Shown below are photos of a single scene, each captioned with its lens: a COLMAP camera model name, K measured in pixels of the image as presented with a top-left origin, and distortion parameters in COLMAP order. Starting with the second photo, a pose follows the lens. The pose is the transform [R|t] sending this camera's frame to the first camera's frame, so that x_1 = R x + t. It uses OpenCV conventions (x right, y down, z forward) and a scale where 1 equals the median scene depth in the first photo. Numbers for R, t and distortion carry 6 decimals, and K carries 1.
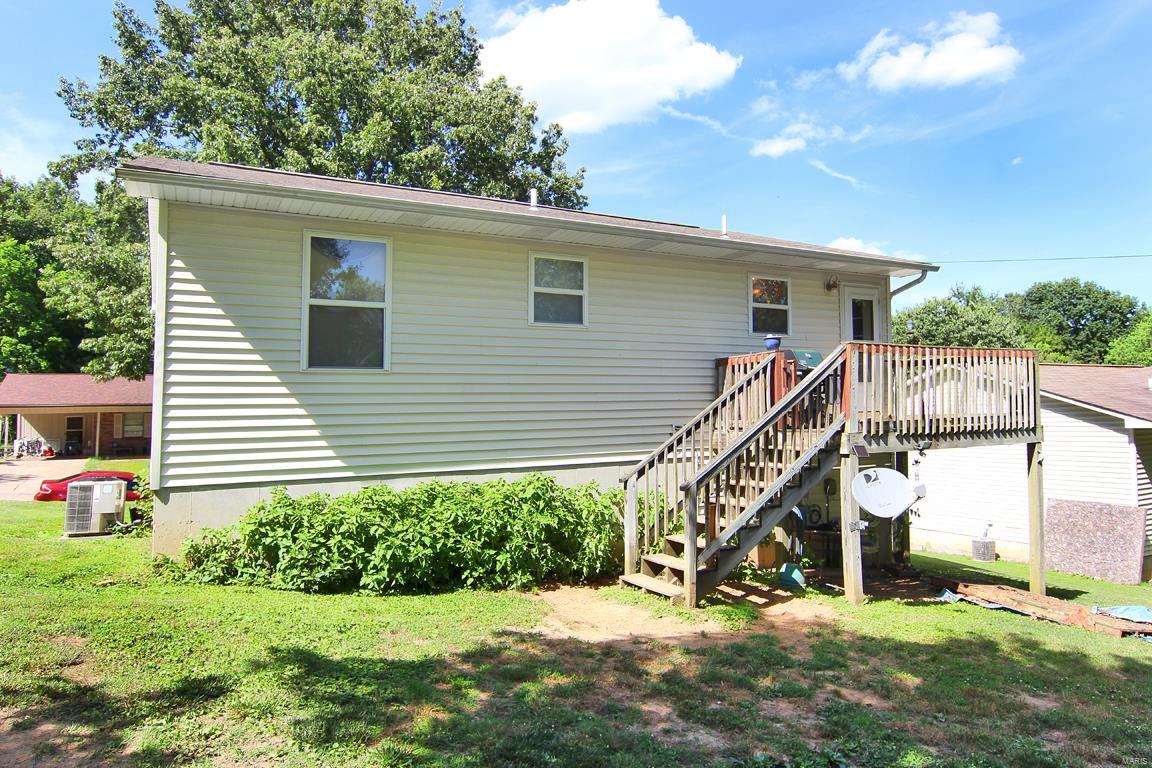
lens RADIAL K [[738.9, 0, 576.0], [0, 738.9, 384.0], [0, 0, 1]] dist [-0.000185, -0.000114]
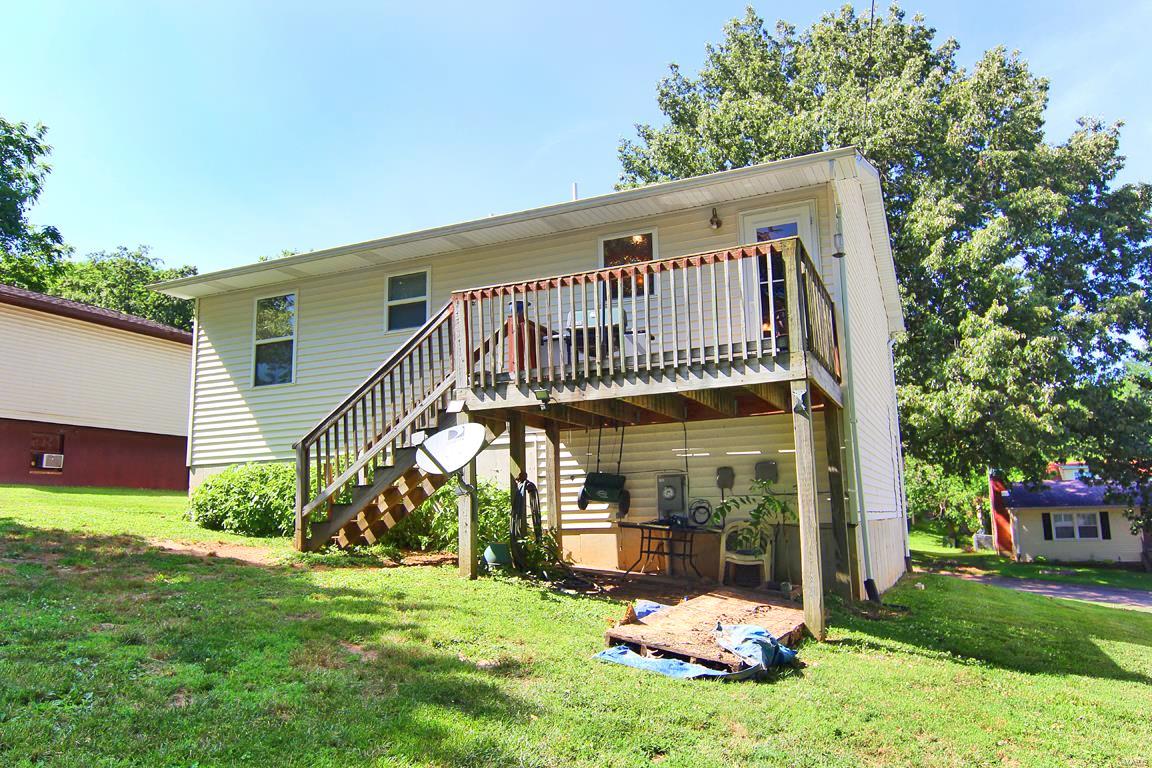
lens RADIAL K [[832.1, 0, 576.0], [0, 832.1, 384.0], [0, 0, 1]] dist [-0.001232, -0.000209]
pose [[0.600763, -0.123201, -0.789877, 1.326570], [0.037950, 0.991335, -0.125759, 0.204521], [0.798526, 0.045576, 0.600233, 0.496717]]
